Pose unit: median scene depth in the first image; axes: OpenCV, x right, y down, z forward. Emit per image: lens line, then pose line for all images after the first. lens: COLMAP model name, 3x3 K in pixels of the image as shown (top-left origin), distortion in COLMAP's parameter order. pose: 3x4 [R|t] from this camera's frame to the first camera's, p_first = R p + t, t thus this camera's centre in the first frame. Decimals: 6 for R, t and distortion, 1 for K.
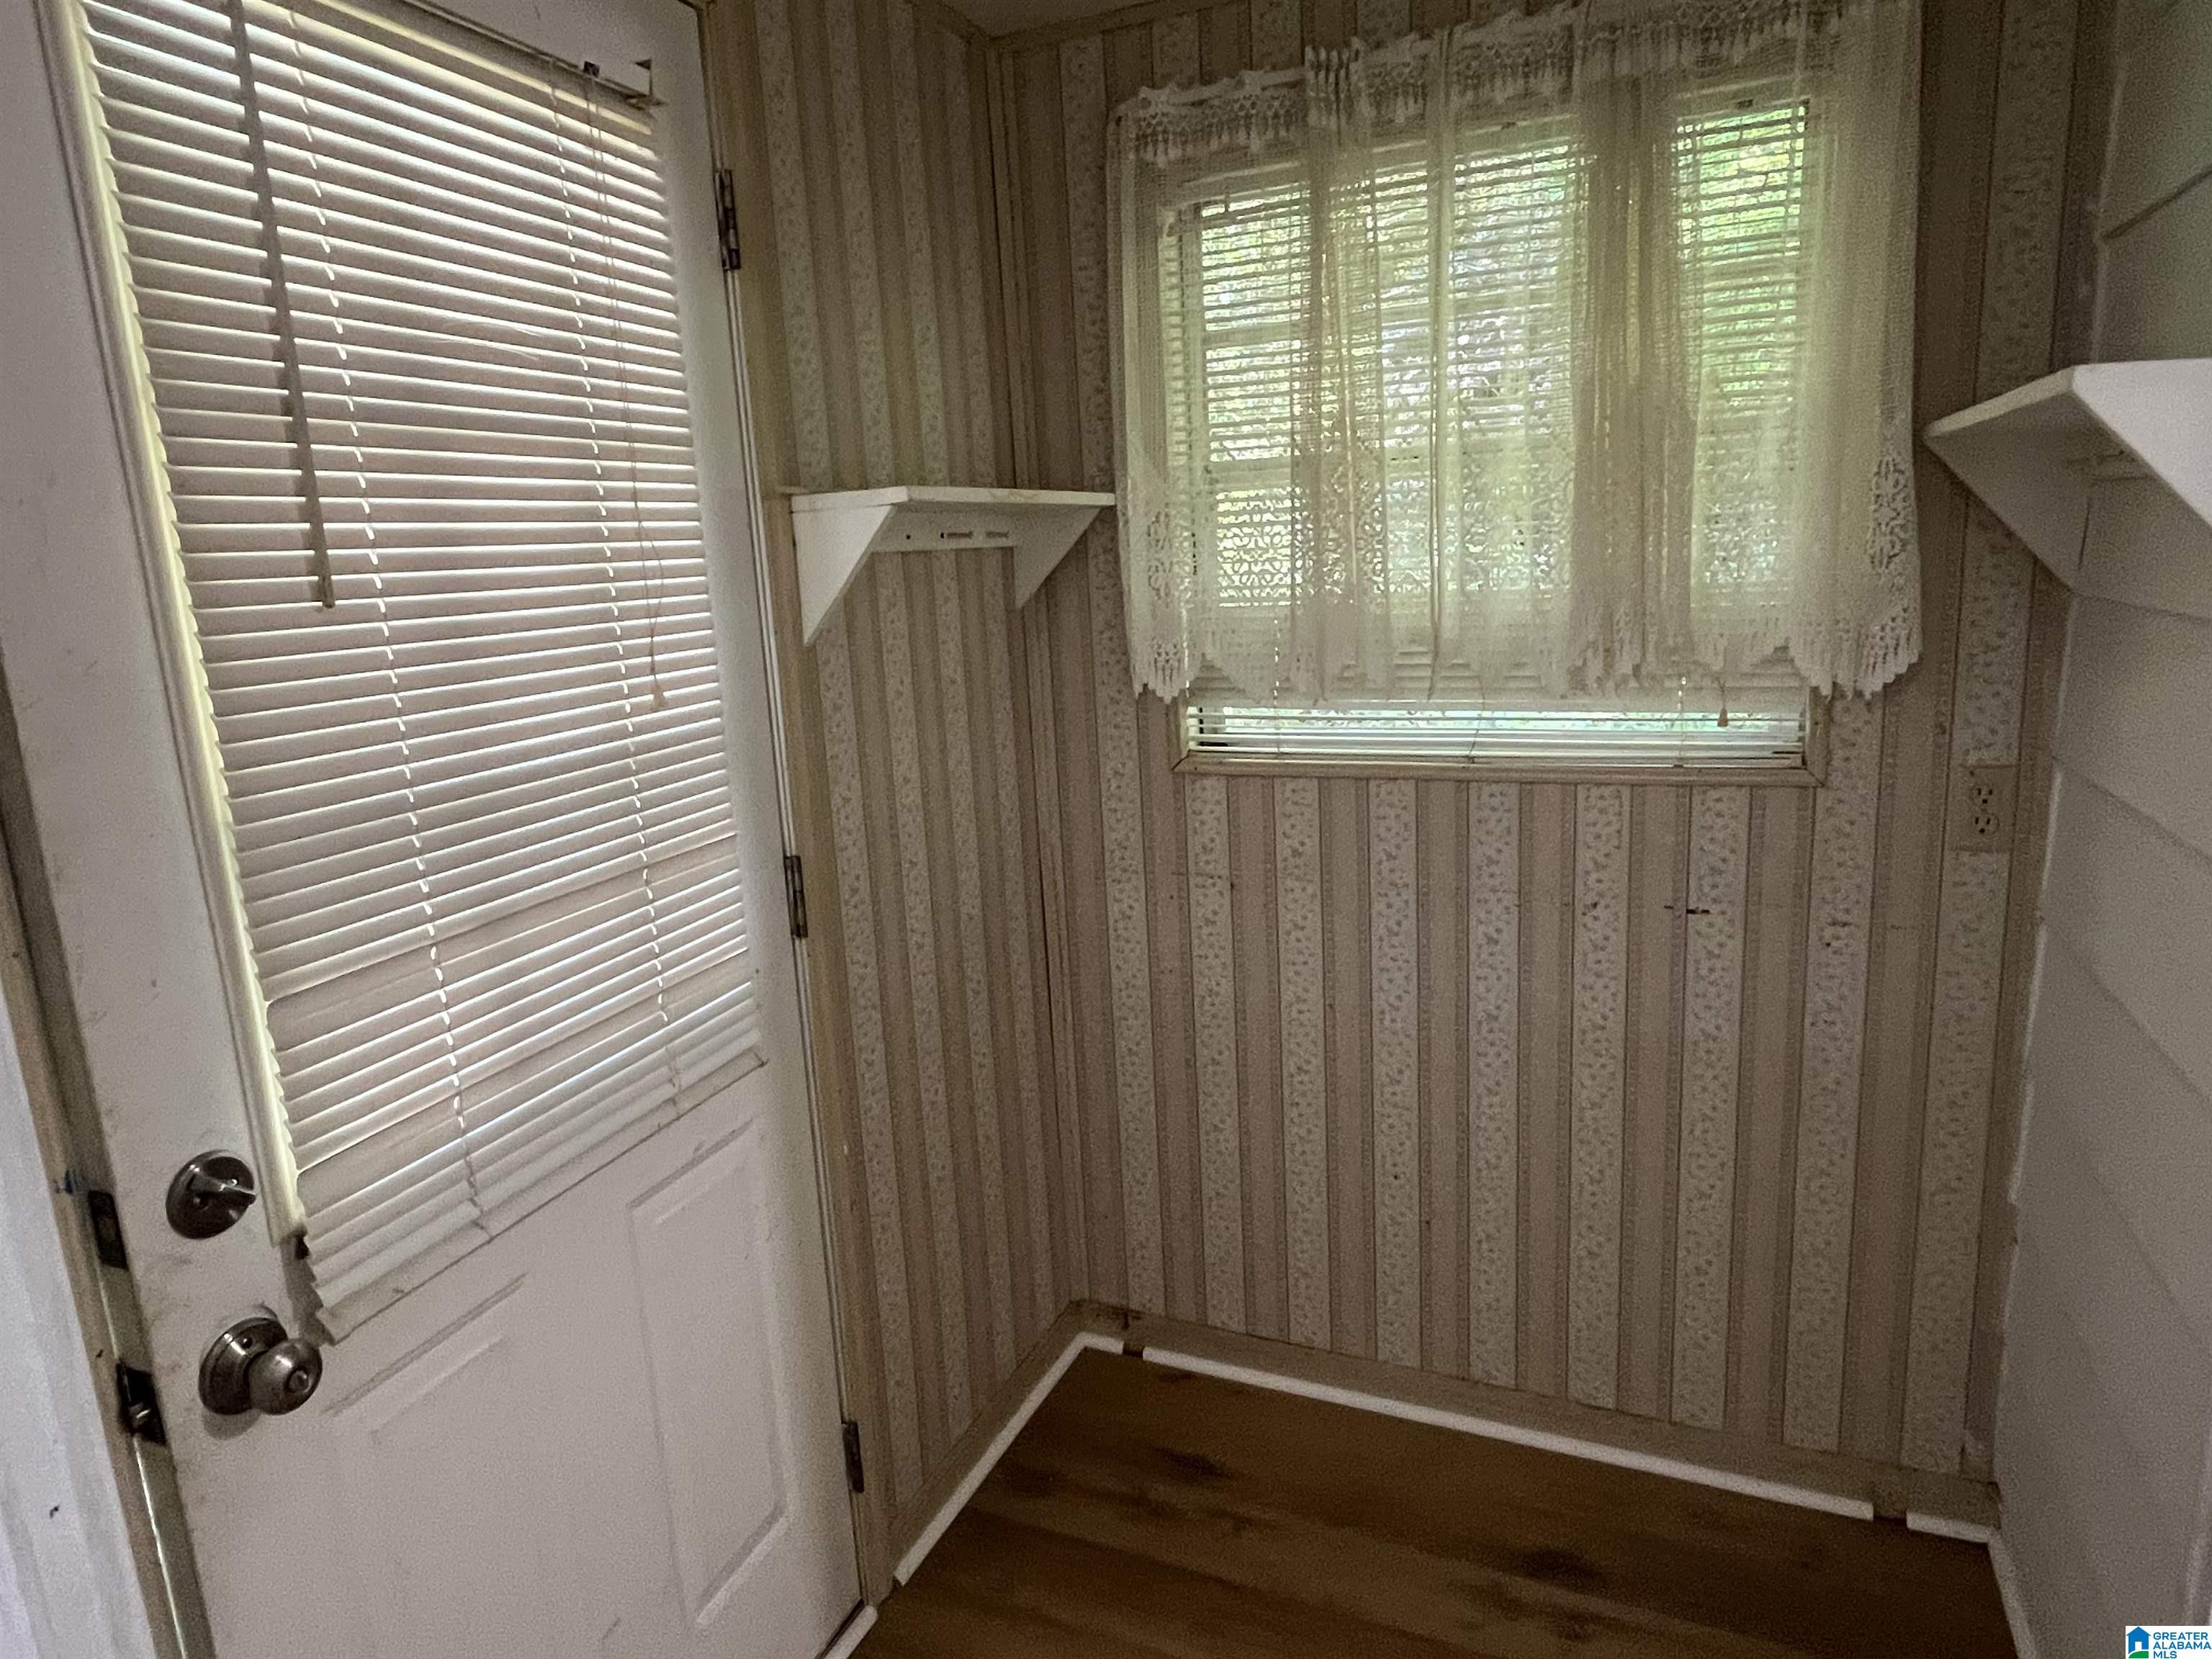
lens RADIAL K [[1313.3, 0, 1087.3], [0, 1313.3, 816.8], [0, 0, 1]] dist [0.000075, 0.001577]
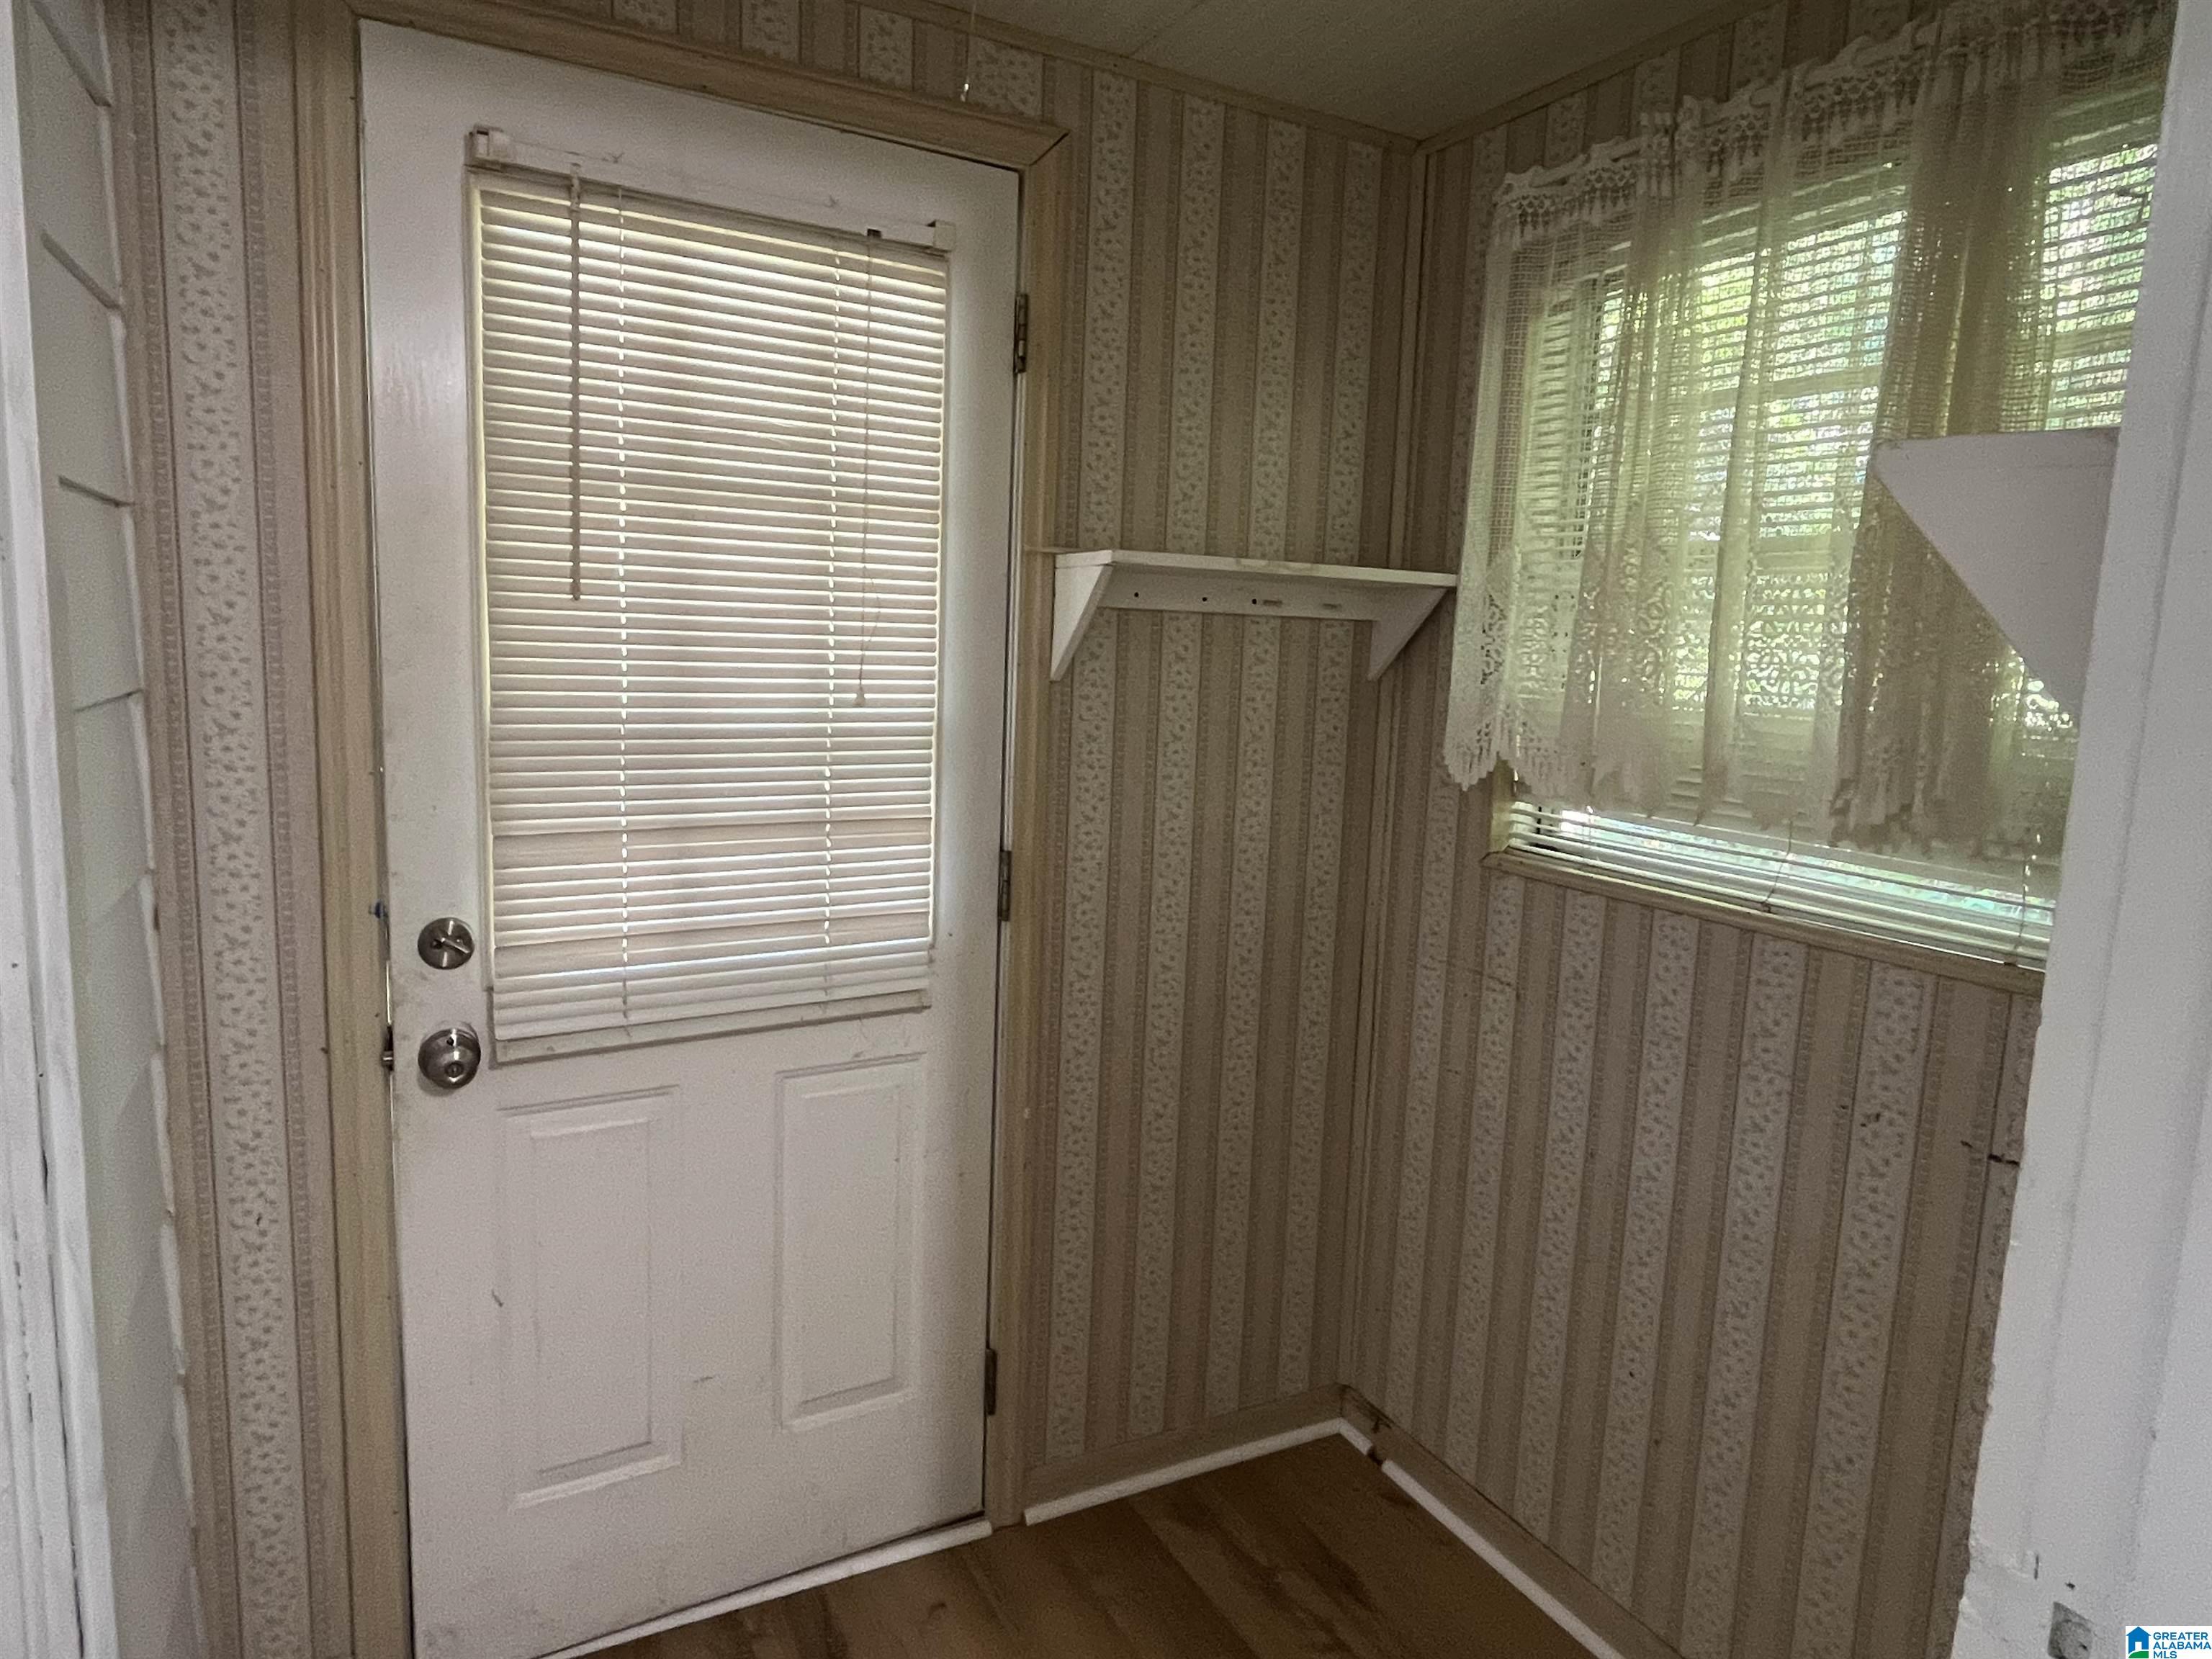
lens RADIAL K [[1313.3, 0, 1075.4], [0, 1313.3, 817.5], [0, 0, 1]] dist [0.000075, 0.001577]
pose [[0.785591, 0.166258, -0.595991, 0.457083], [-0.200533, 0.979646, 0.008955, -0.019836], [0.585349, 0.112480, 0.802941, 0.062931]]
